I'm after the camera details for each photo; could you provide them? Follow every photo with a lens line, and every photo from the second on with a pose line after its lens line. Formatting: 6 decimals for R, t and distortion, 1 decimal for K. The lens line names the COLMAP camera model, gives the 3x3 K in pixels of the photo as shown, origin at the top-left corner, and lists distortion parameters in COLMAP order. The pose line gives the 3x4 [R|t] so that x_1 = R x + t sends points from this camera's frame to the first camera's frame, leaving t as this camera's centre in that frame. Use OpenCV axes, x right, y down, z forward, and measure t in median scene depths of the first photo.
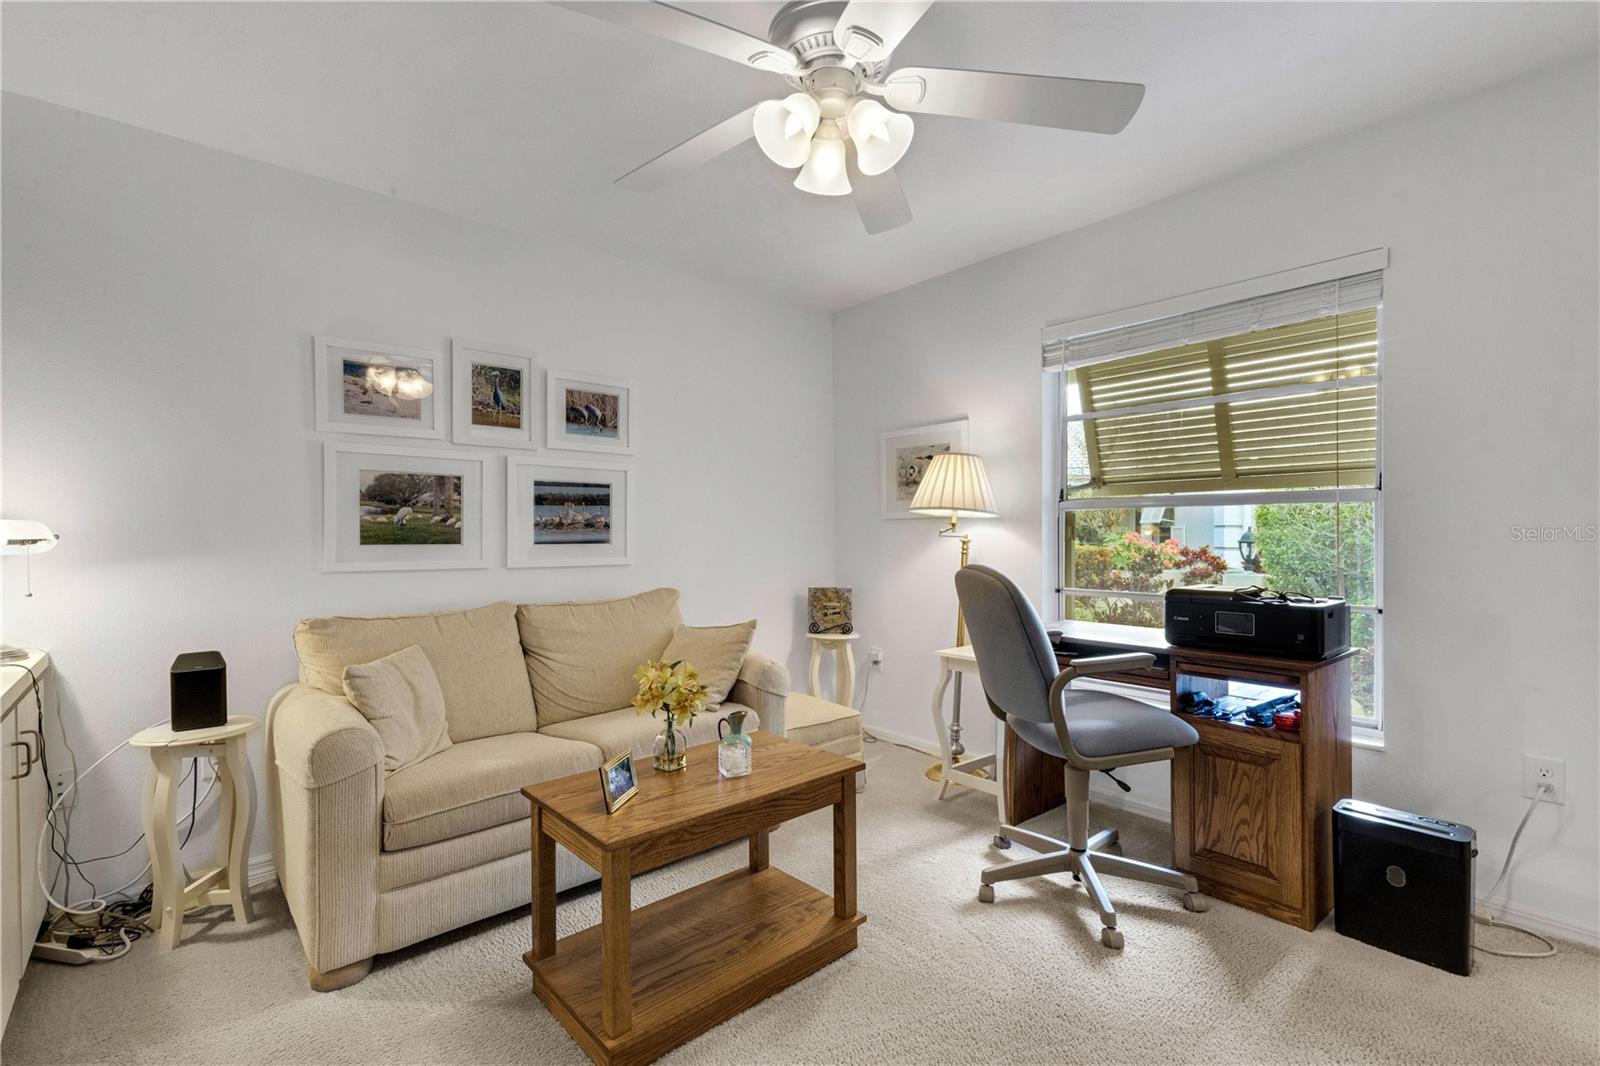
lens RADIAL K [[730.6, 0, 801.9], [0, 730.6, 527.0], [0, 0, 1]] dist [0.012914, 0.000267]
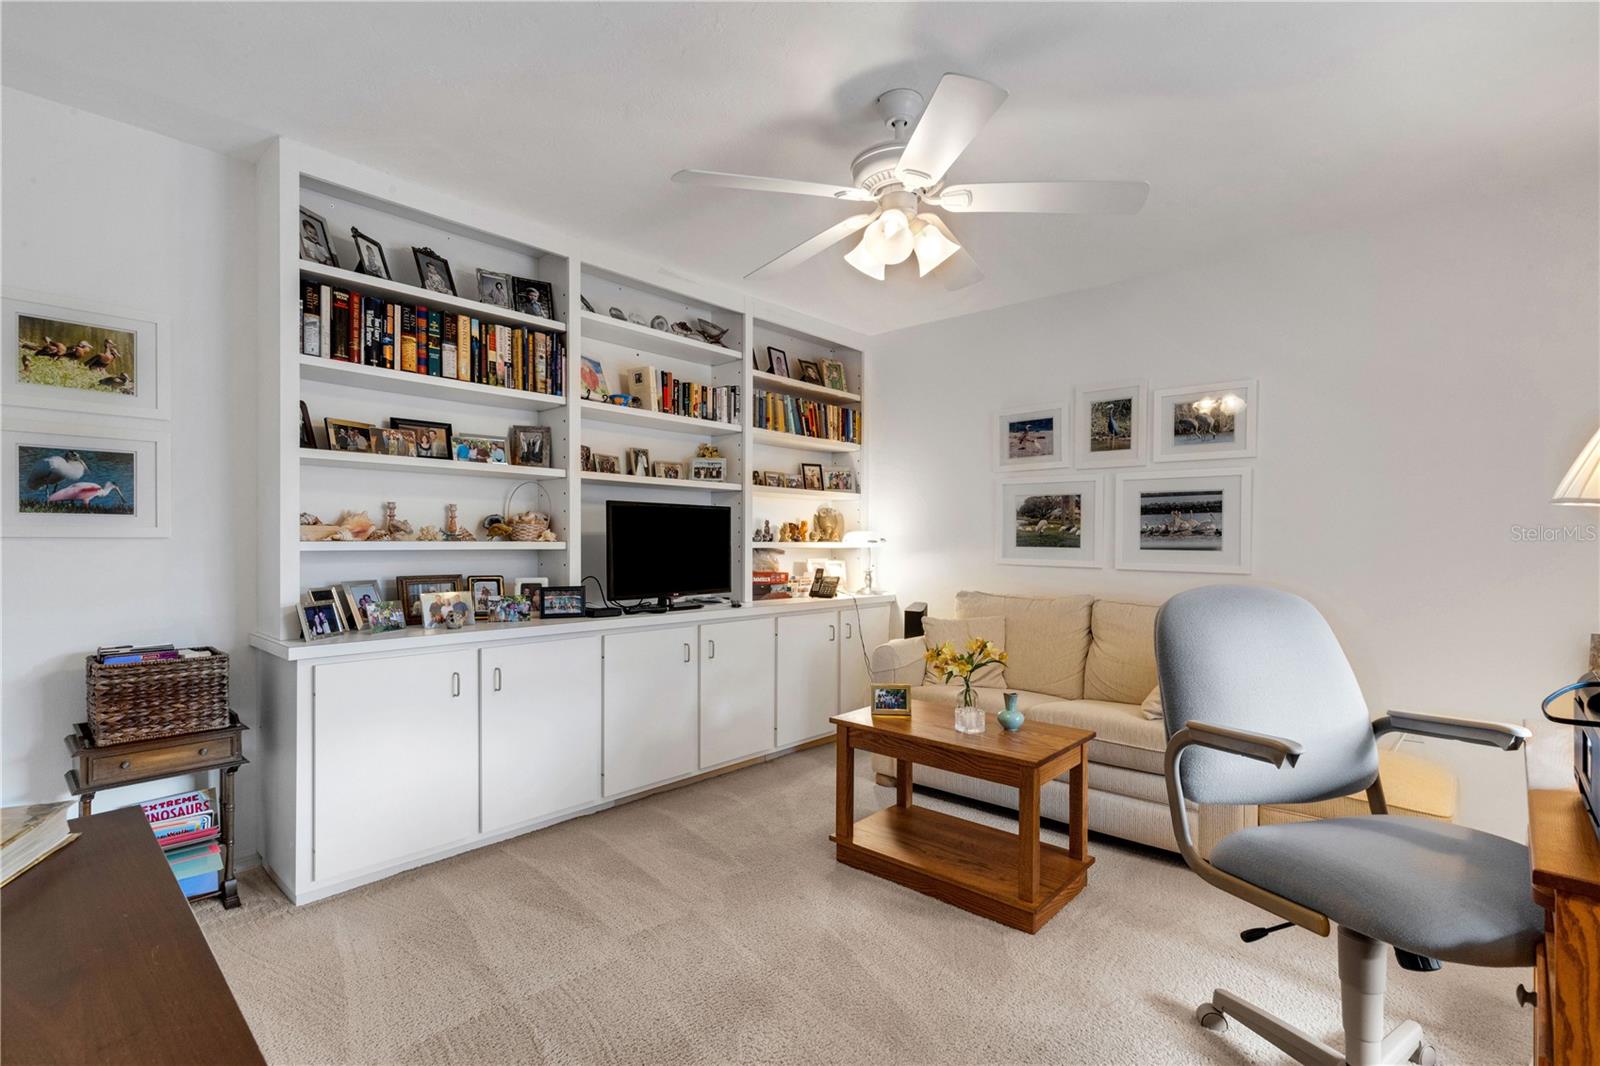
lens RADIAL K [[730.6, 0, 801.9], [0, 730.6, 527.0], [0, 0, 1]] dist [0.012914, 0.000267]
pose [[0.112243, -0.010400, -0.993626, 0.678191], [0.002465, 0.999945, -0.010187, -0.000967], [0.993678, -0.001306, 0.112262, 0.345276]]
